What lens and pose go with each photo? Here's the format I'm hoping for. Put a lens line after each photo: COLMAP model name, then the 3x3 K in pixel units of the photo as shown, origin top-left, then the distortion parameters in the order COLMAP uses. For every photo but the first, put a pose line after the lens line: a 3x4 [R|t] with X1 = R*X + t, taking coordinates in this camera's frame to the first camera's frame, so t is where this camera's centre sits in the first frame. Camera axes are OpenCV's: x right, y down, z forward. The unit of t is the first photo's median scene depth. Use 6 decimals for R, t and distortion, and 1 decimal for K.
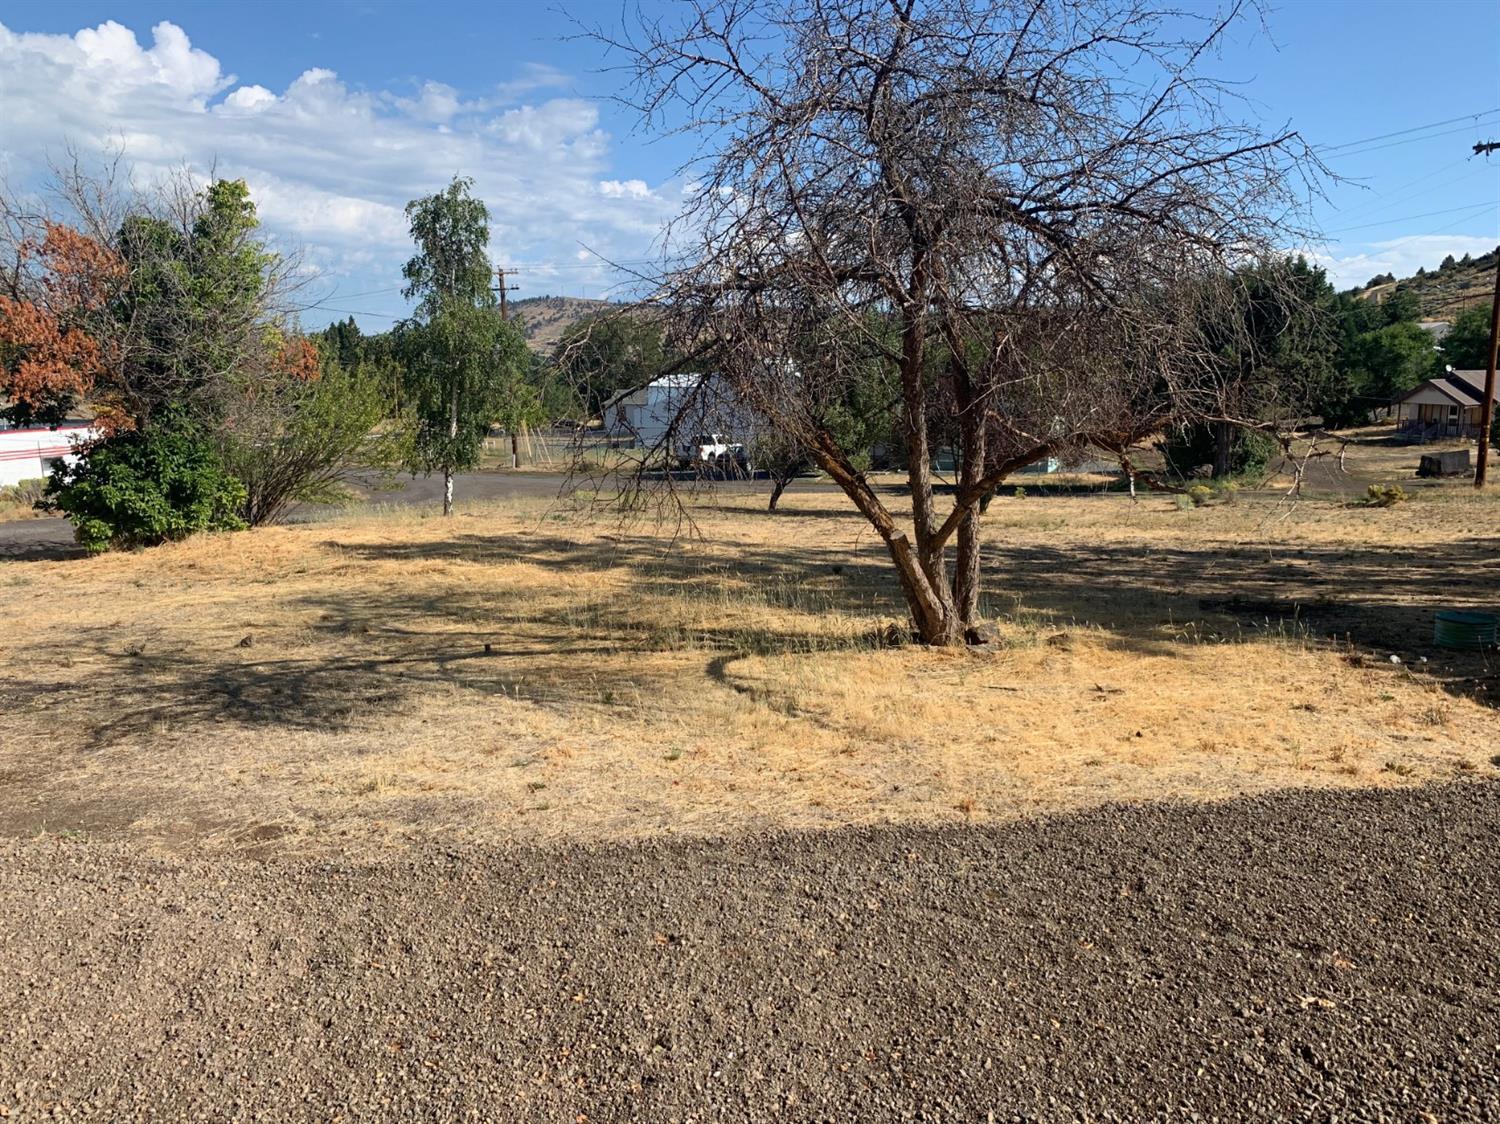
lens RADIAL K [[1154.8, 0, 753.8], [0, 1154.8, 561.3], [0, 0, 1]] dist [0.002951, -0.014468]
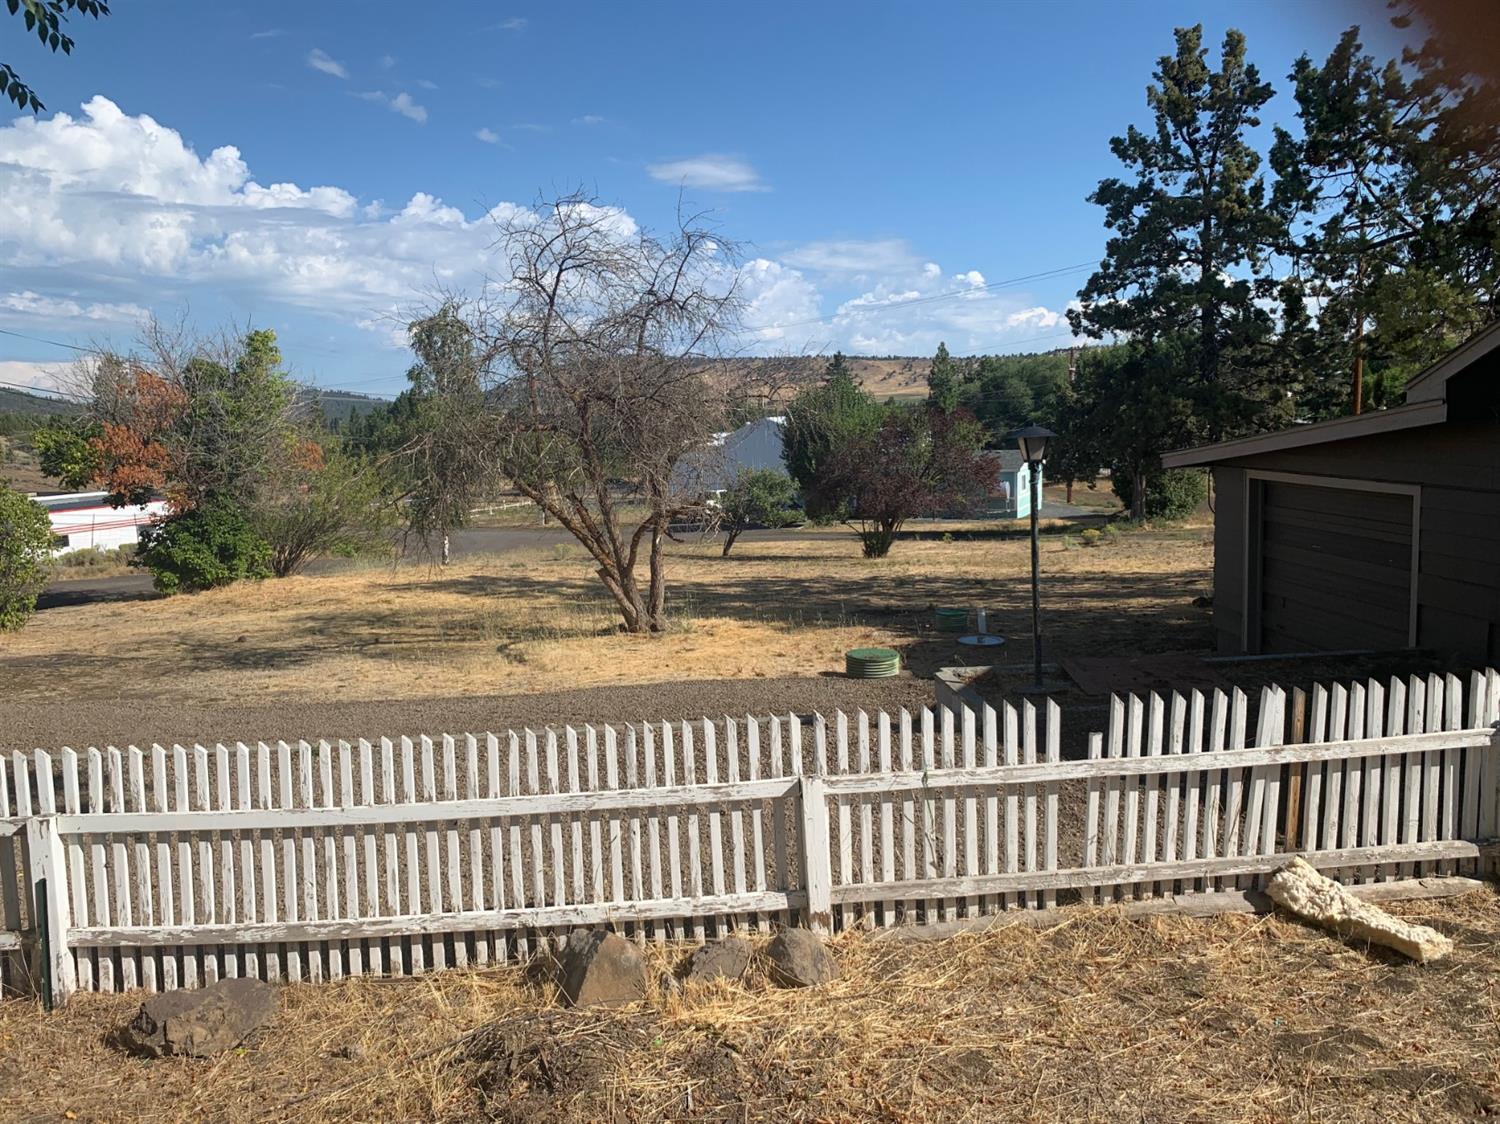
lens RADIAL K [[1154.8, 0, 746.8], [0, 1154.8, 562.3], [0, 0, 1]] dist [0.002951, -0.014468]
pose [[0.997247, -0.019523, -0.071542, 0.244438], [0.016537, 0.998977, -0.042094, 0.023575], [0.072291, 0.040795, 0.996549, -0.369326]]
